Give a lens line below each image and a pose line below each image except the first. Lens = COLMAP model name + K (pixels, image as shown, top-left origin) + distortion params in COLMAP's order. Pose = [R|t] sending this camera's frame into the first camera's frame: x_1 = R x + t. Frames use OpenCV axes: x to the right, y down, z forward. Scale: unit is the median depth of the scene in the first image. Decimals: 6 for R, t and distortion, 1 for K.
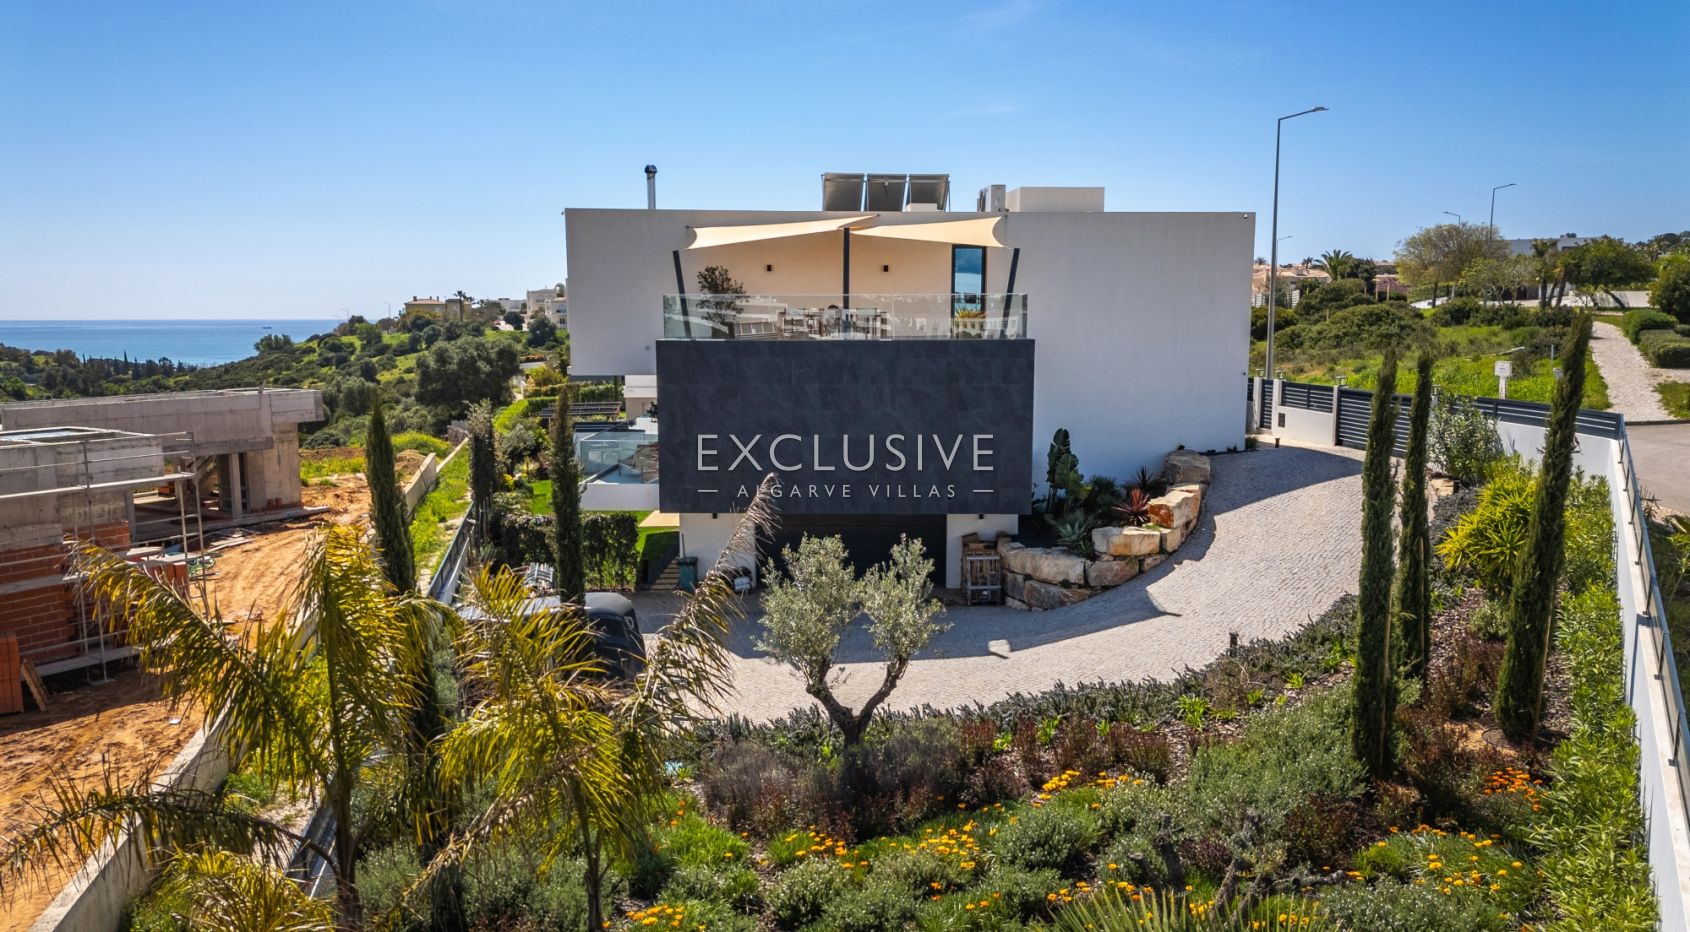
lens RADIAL K [[1246.9, 0, 809.5], [0, 1246.9, 471.2], [0, 0, 1]] dist [0.038465, -0.074095]
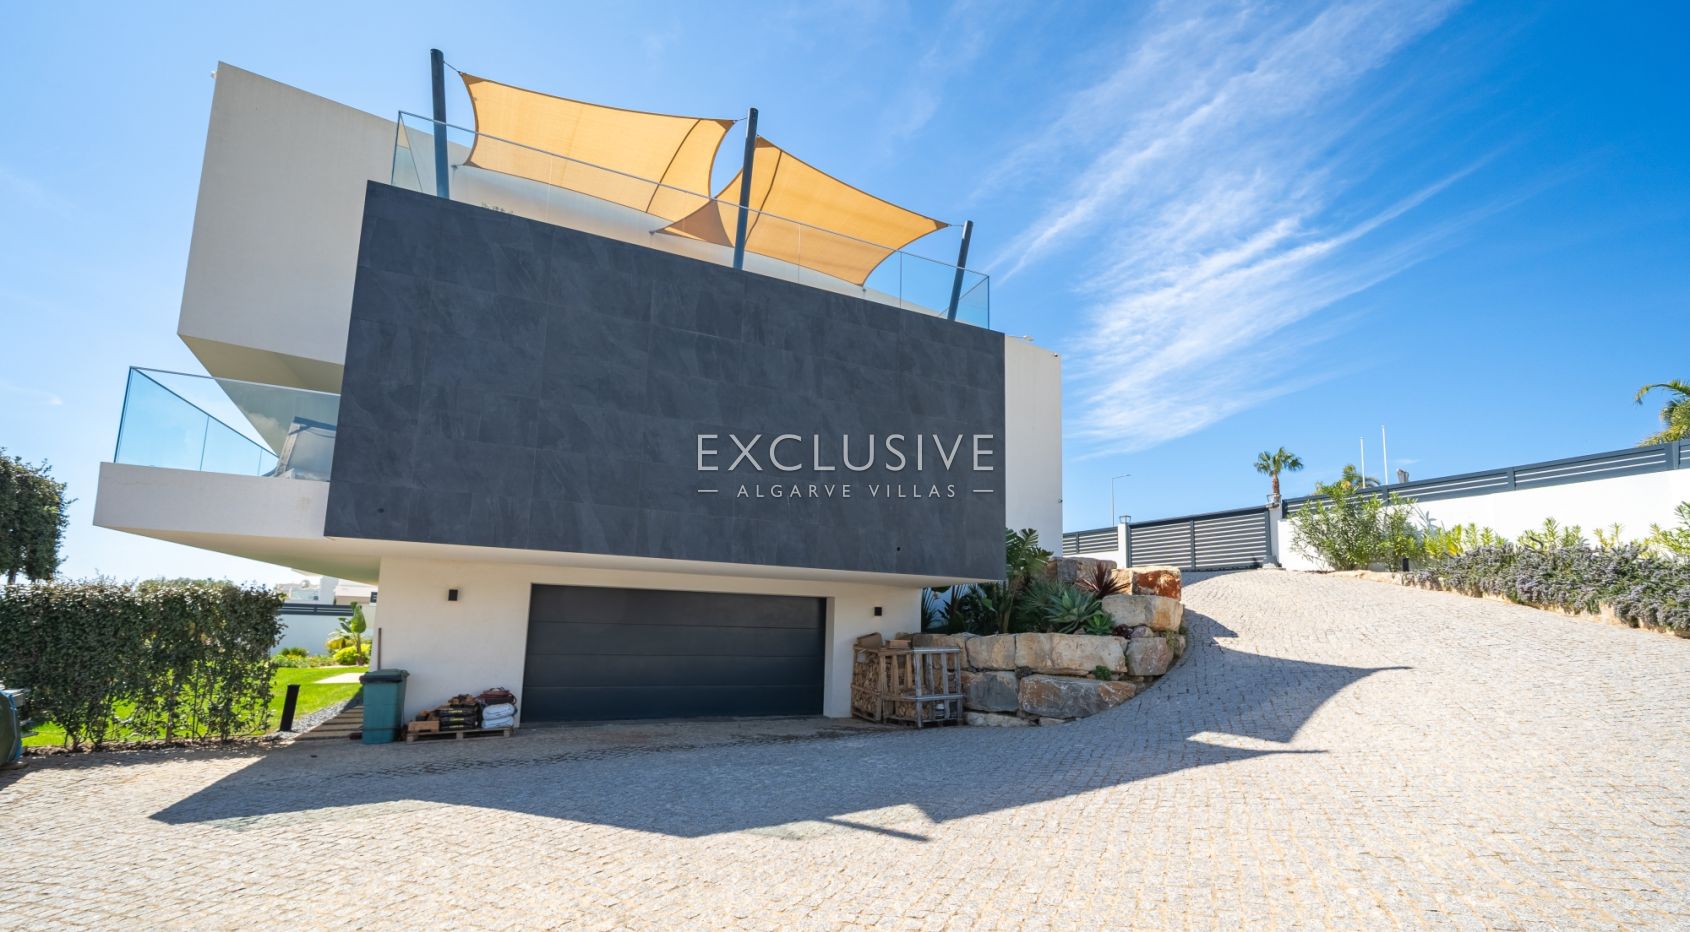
lens RADIAL K [[711.3, 0, 868.3], [0, 711.3, 531.7], [0, 0, 1]] dist [-0.000767, -0.000091]
pose [[0.893833, 0.084274, 0.440410, -0.058856], [0.028683, 0.969423, -0.243715, 0.101188], [-0.447482, 0.230473, 0.864084, 0.705149]]
